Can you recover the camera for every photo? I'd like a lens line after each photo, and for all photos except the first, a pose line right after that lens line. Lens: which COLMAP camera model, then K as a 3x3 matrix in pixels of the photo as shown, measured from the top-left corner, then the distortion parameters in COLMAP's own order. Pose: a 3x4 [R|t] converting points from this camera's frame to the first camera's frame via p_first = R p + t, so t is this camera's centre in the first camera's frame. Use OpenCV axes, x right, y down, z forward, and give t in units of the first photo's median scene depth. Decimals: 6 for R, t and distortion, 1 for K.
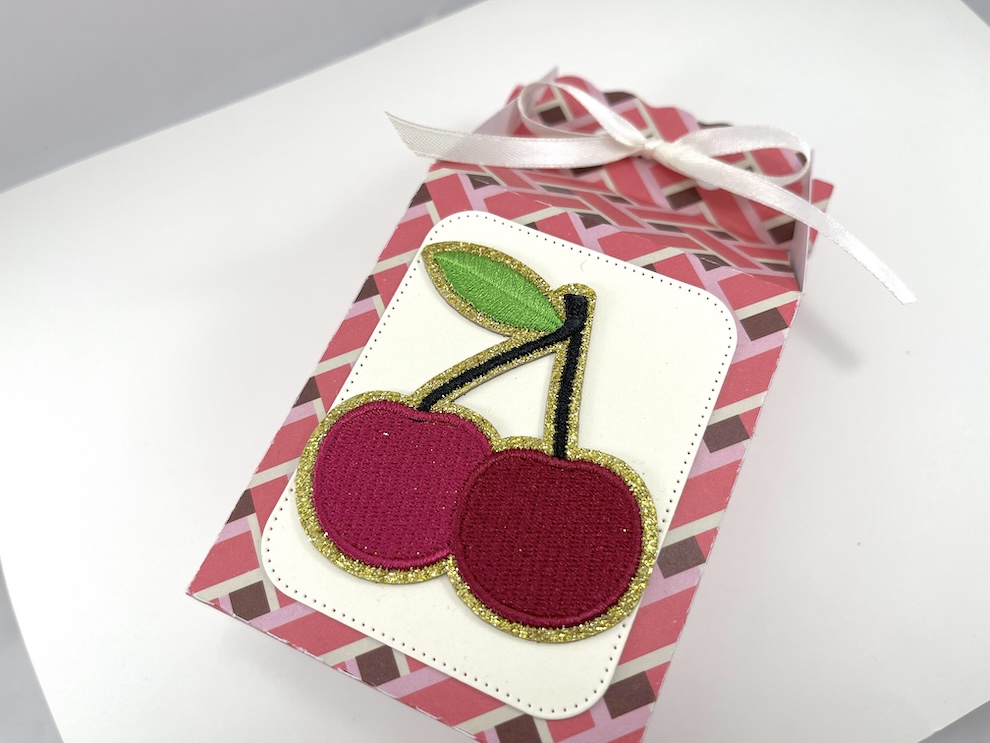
lens RADIAL K [[845.1, 0, 495.4], [0, 845.1, 340.9], [0, 0, 1]] dist [-0.007065, -0.005178]
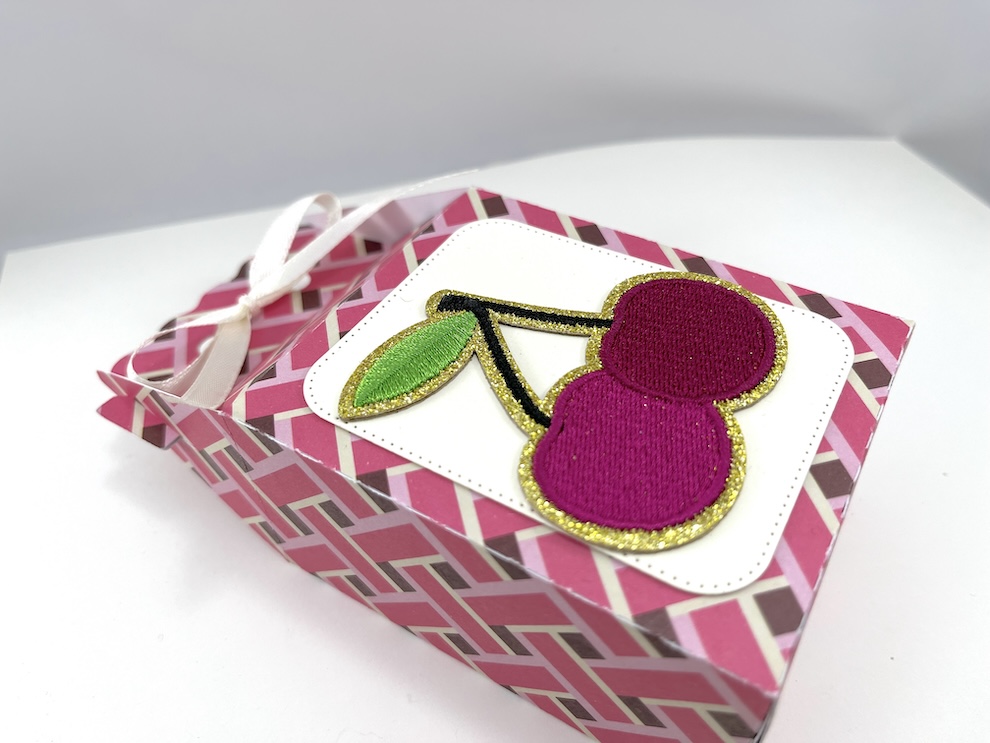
lens RADIAL K [[799.1, 0, 495.0], [0, 799.1, 371.5], [0, 0, 1]] dist [0.009701, 0.002418]
pose [[0.119915, -0.676179, 0.726913, -0.667594], [0.914227, 0.360668, 0.184680, -0.146544], [-0.387051, 0.642418, 0.661431, 0.426637]]
